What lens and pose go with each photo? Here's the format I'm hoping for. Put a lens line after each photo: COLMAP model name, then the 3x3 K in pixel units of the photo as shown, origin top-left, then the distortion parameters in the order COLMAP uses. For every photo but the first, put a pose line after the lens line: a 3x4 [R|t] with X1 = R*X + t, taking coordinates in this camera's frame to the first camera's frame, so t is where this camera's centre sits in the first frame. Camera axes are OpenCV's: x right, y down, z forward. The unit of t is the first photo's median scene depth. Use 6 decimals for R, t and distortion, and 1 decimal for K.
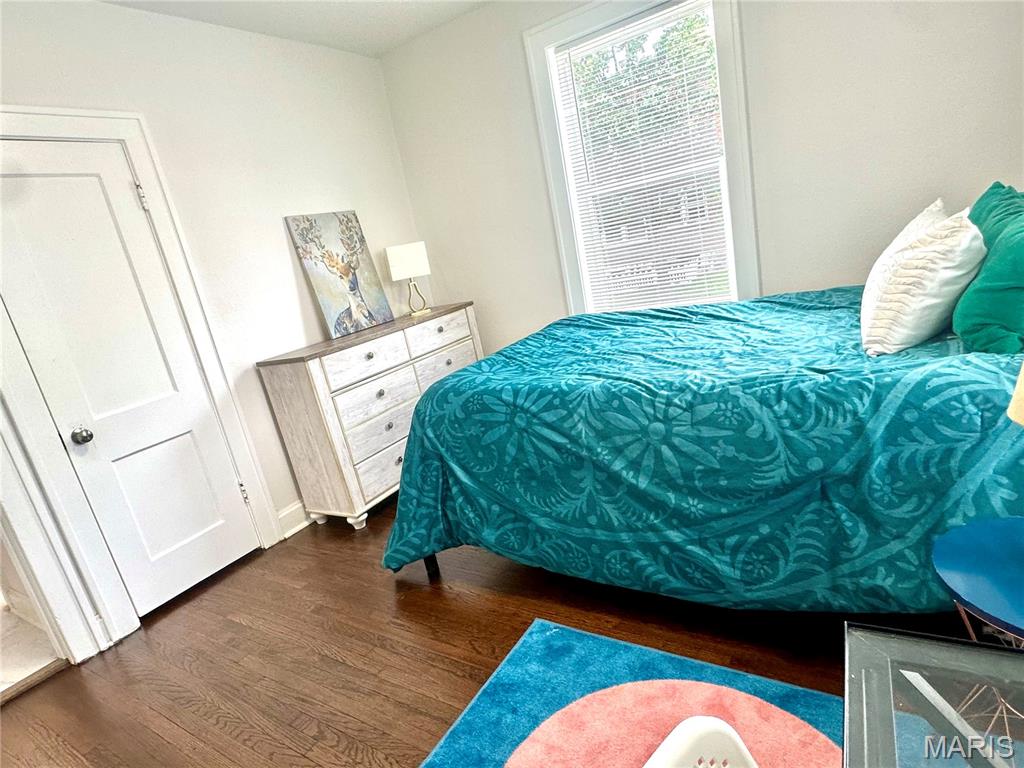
lens RADIAL K [[569.3, 0, 511.4], [0, 569.3, 390.5], [0, 0, 1]] dist [0.001427, -0.000229]
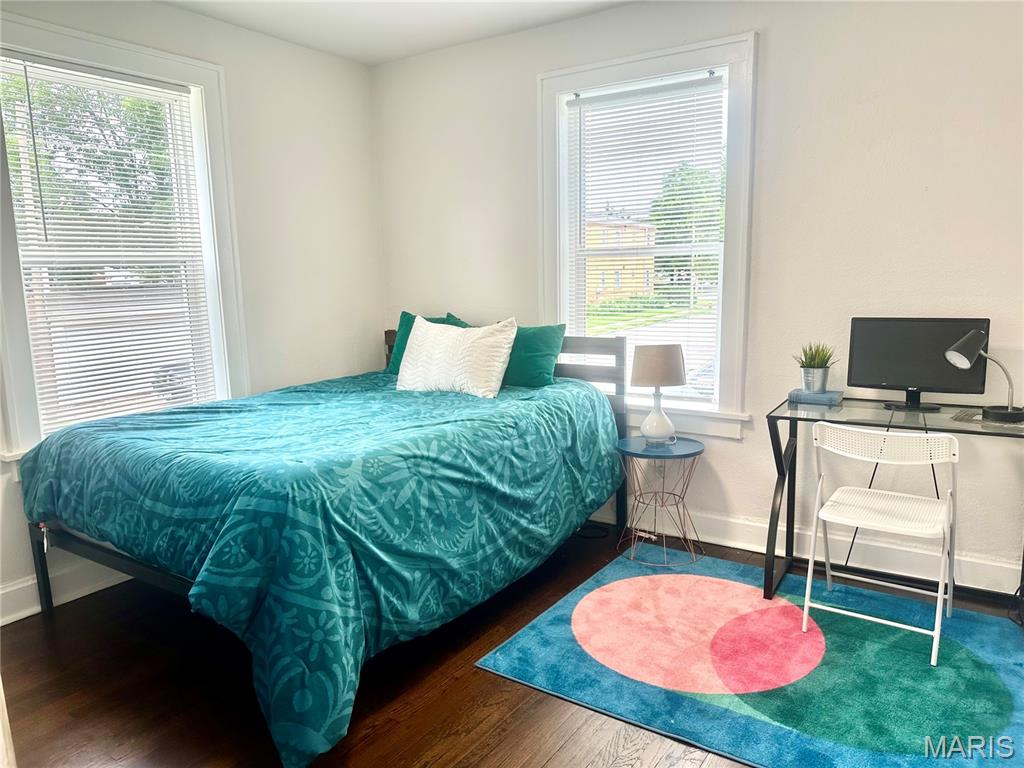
lens RADIAL K [[717.4, 0, 511.7], [0, 717.4, 383.0], [0, 0, 1]] dist [0.054921, -0.056570]
pose [[0.029623, 0.043473, 0.998615, -1.384721], [0.281579, 0.958231, -0.050068, 0.014483], [-0.959081, 0.282672, 0.016144, 0.873428]]
